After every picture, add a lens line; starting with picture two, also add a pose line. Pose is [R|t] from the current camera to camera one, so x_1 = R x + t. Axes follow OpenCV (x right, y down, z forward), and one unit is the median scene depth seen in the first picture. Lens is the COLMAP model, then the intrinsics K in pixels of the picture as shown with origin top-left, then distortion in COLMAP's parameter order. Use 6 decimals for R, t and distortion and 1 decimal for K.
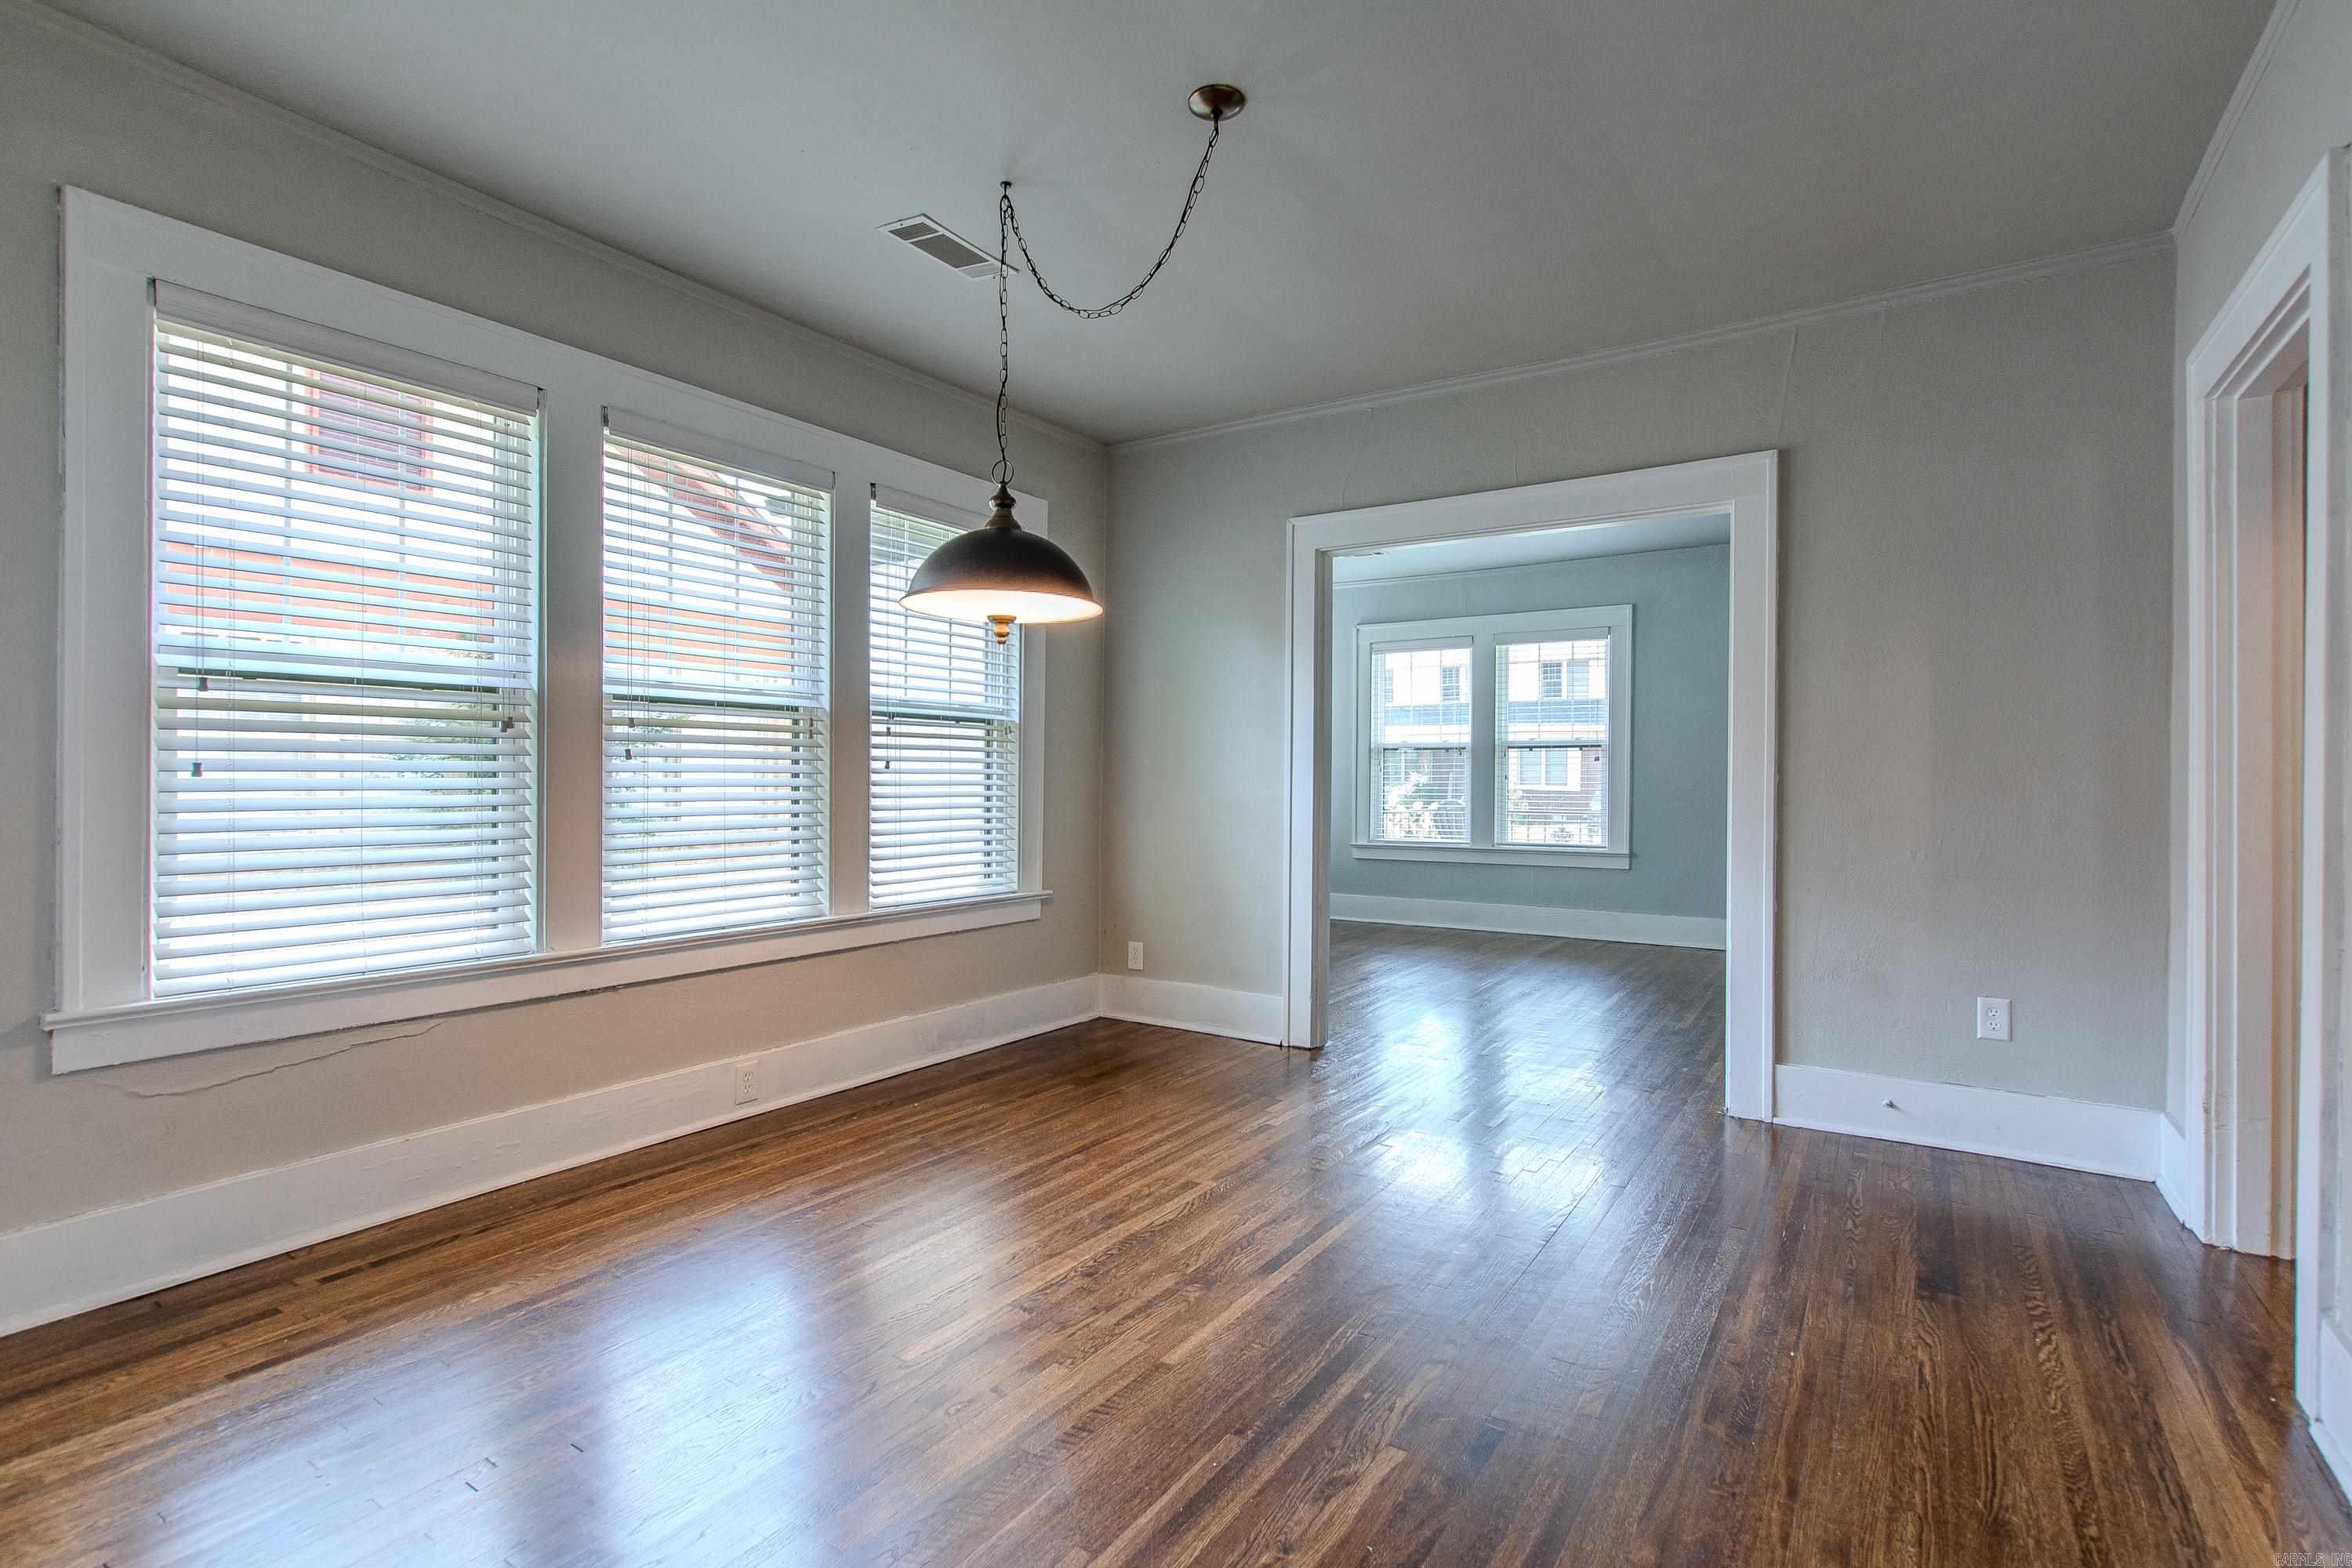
lens RADIAL K [[1098.5, 0, 1176.0], [0, 1098.5, 784.0], [0, 0, 1]] dist [-0.003513, -0.000798]
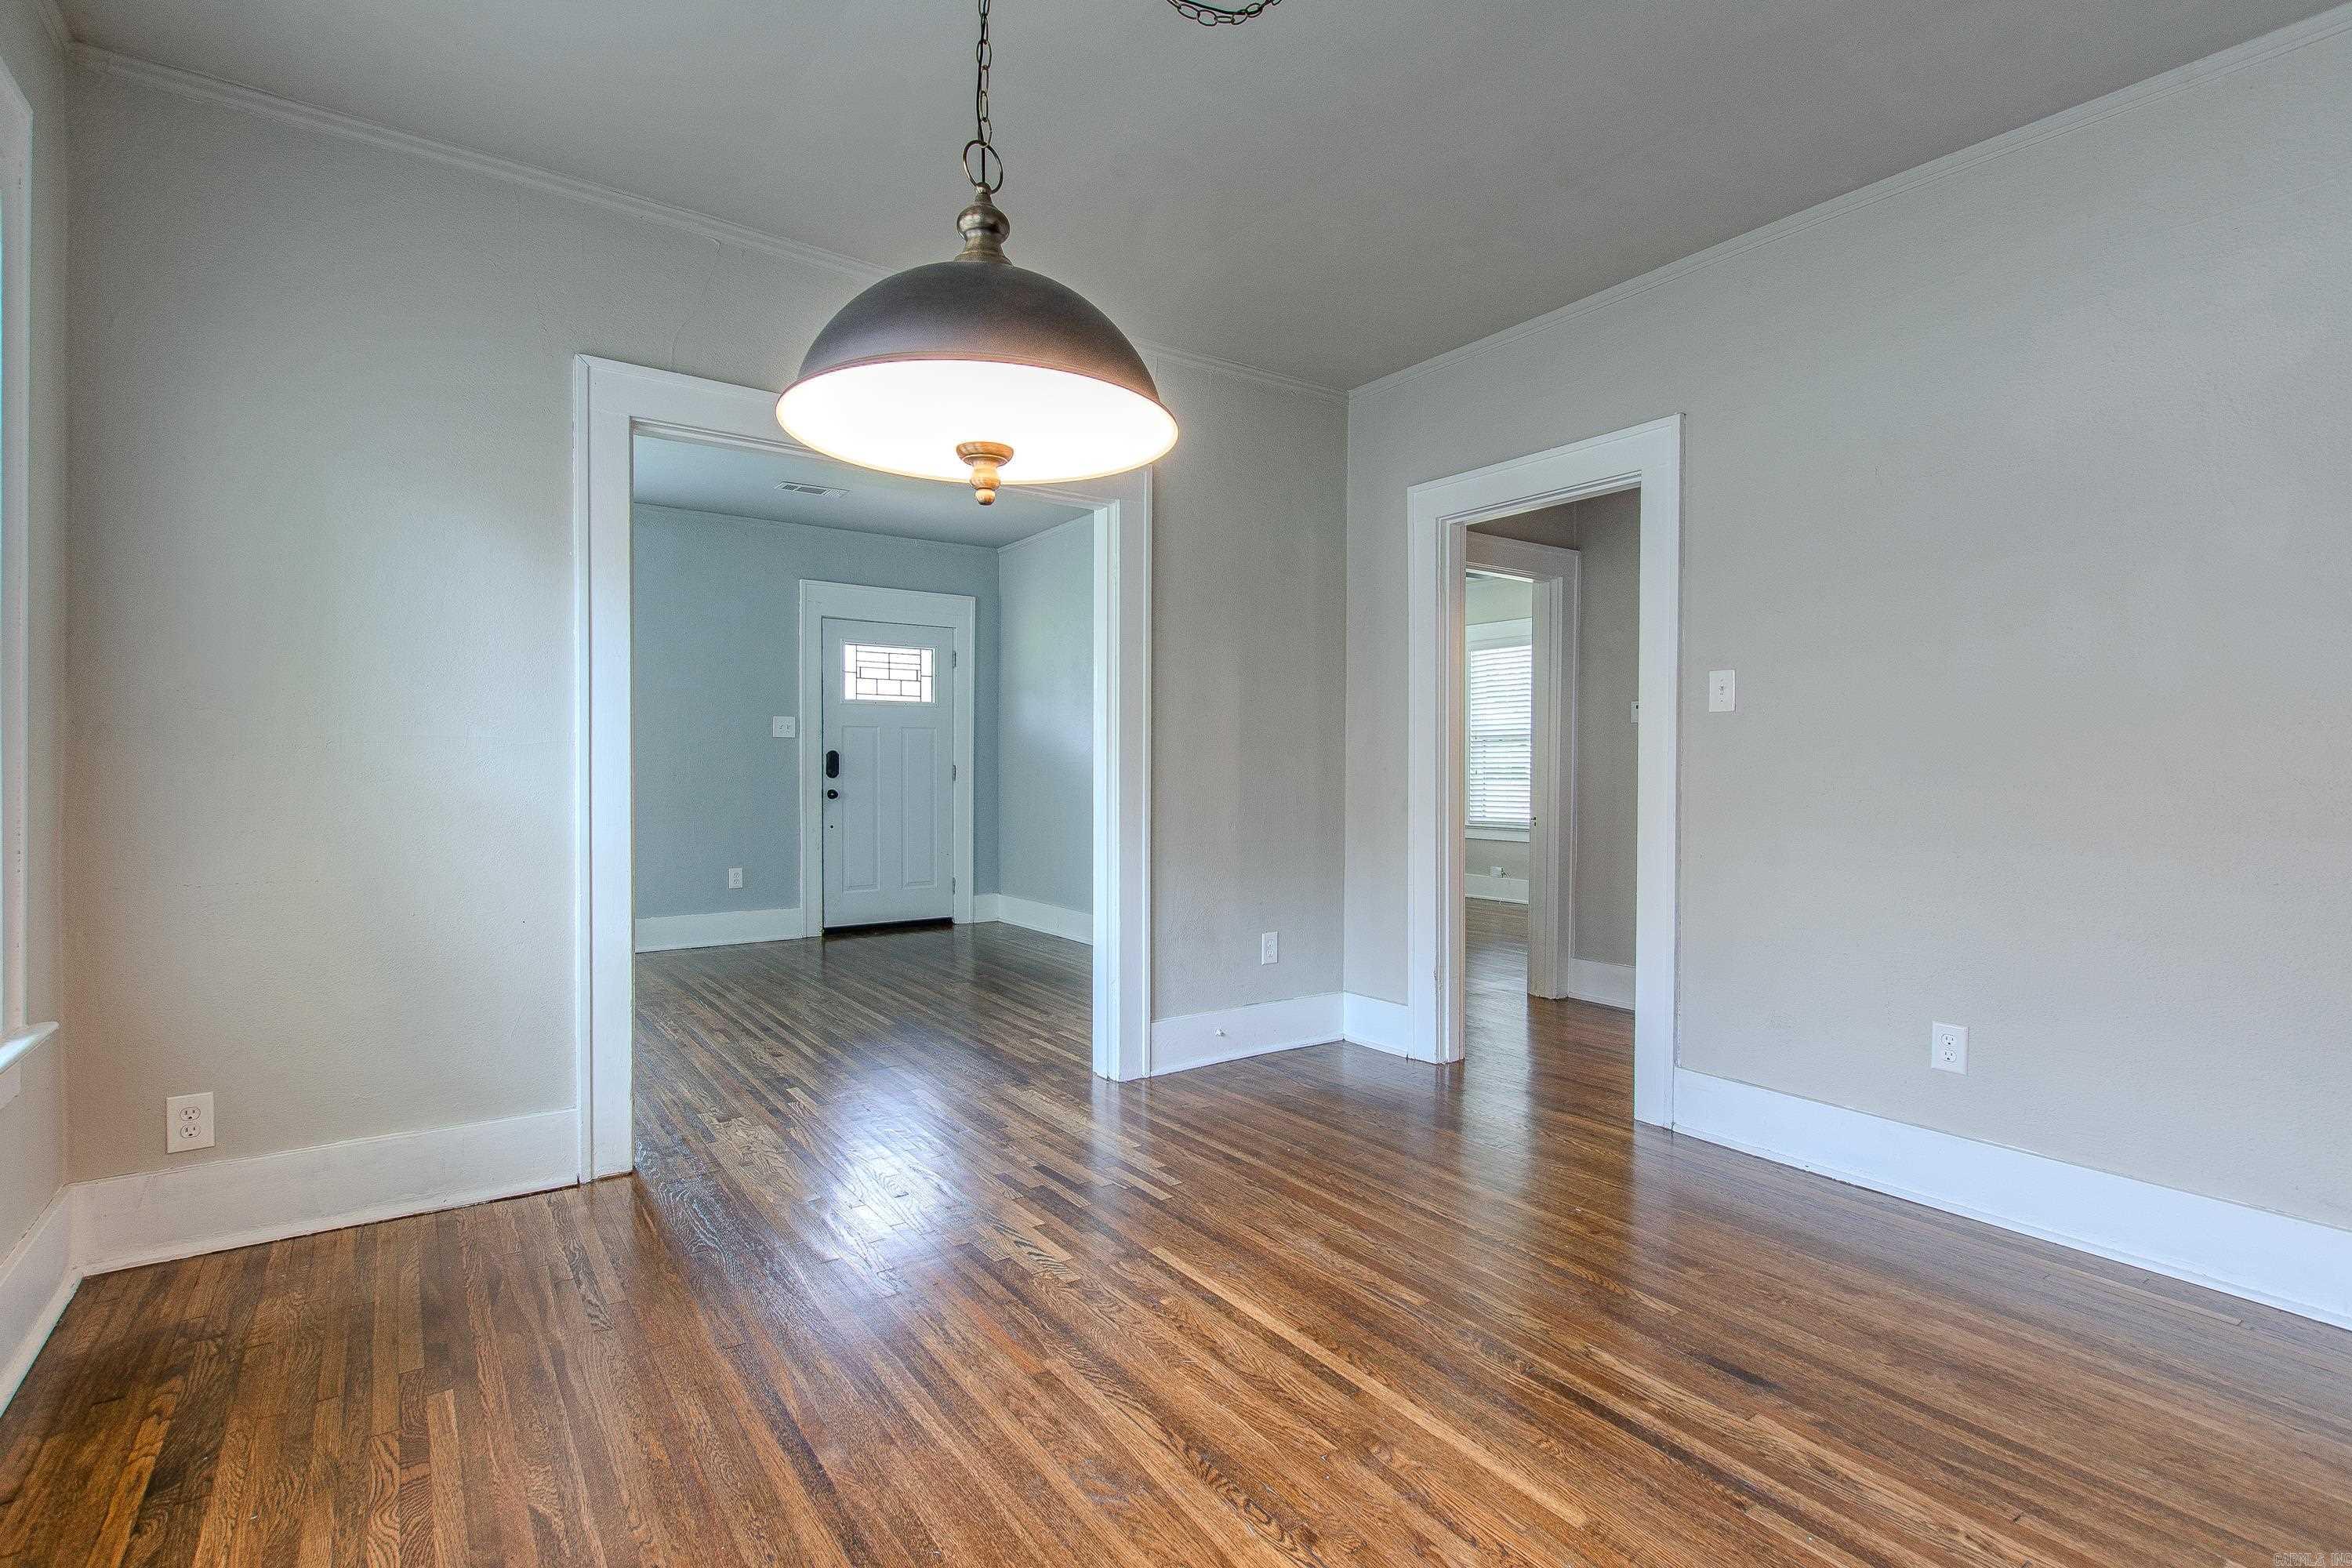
lens RADIAL K [[1098.5, 0, 1176.0], [0, 1098.5, 784.0], [0, 0, 1]] dist [-0.003513, -0.000798]
pose [[0.354662, -0.015565, 0.934865, -0.450440], [0.002939, 0.999875, 0.015533, -0.003356], [-0.934990, -0.002762, 0.354664, 0.544558]]
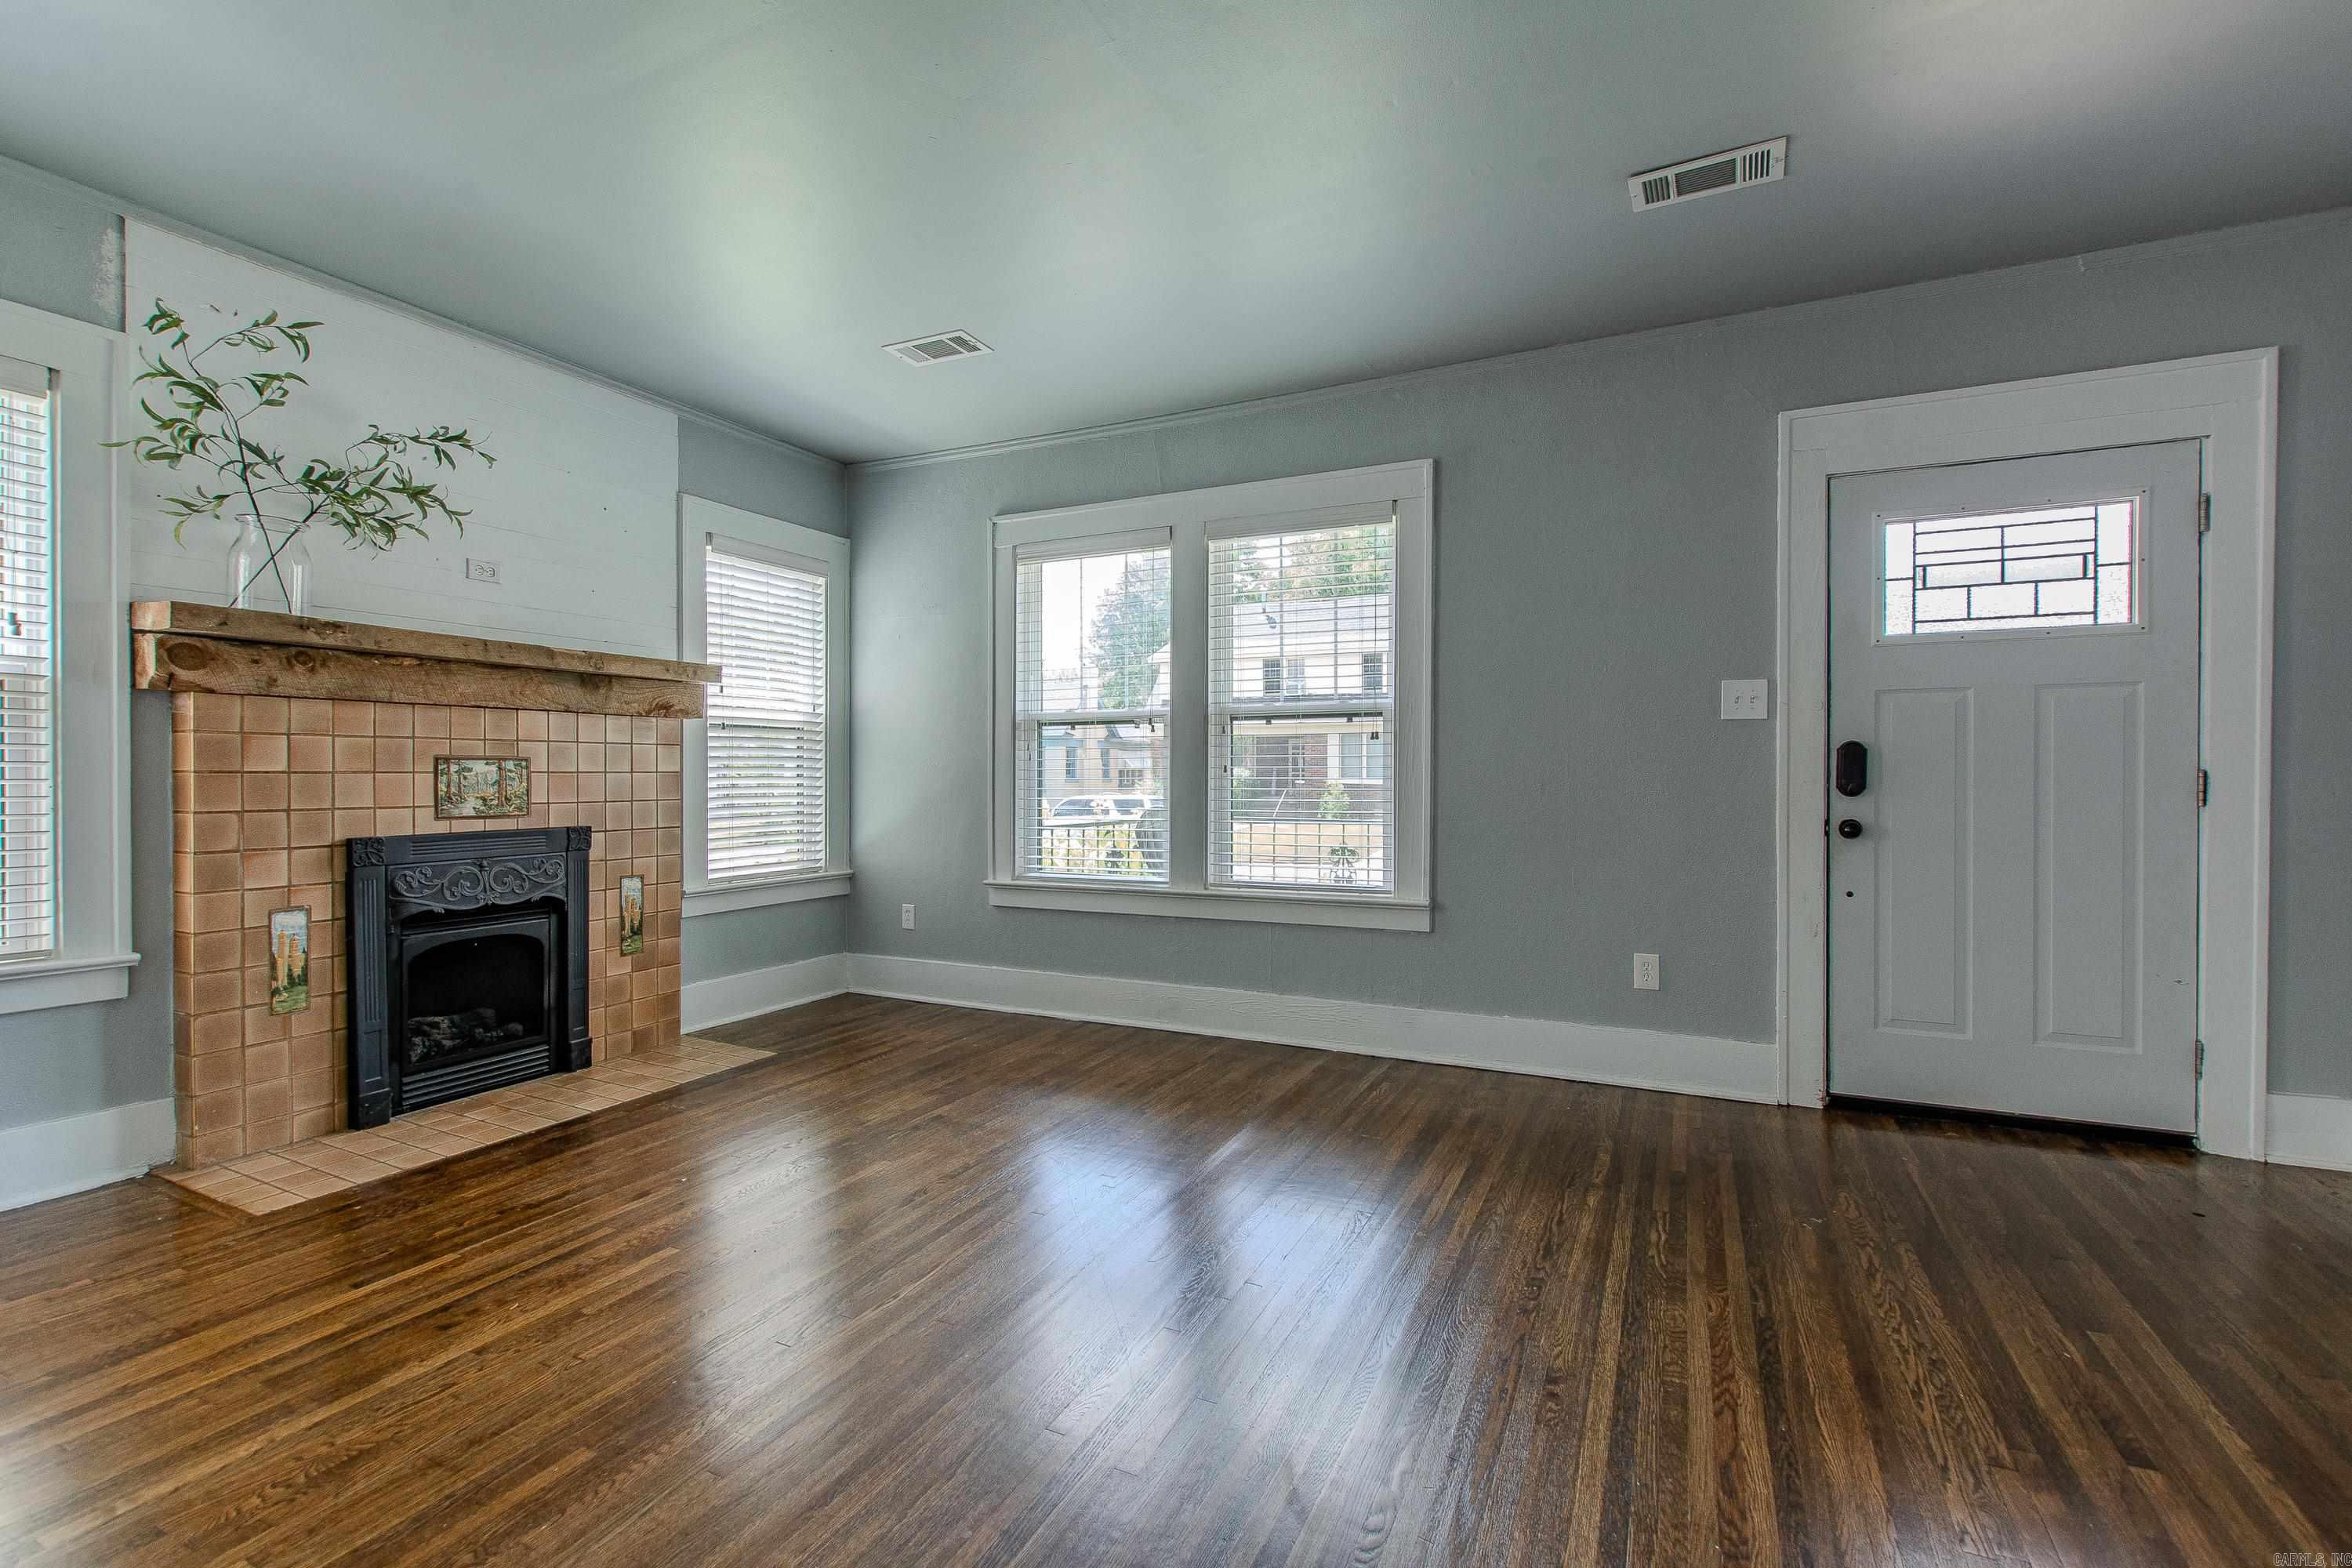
lens RADIAL K [[1032.1, 0, 1169.1], [0, 1032.1, 782.4], [0, 0, 1]] dist [-0.002574, -0.000326]
pose [[0.991495, -0.004650, 0.130062, 0.418570], [0.004229, 0.999985, 0.003512, -0.003483], [-0.130076, -0.002932, 0.991500, 0.971795]]
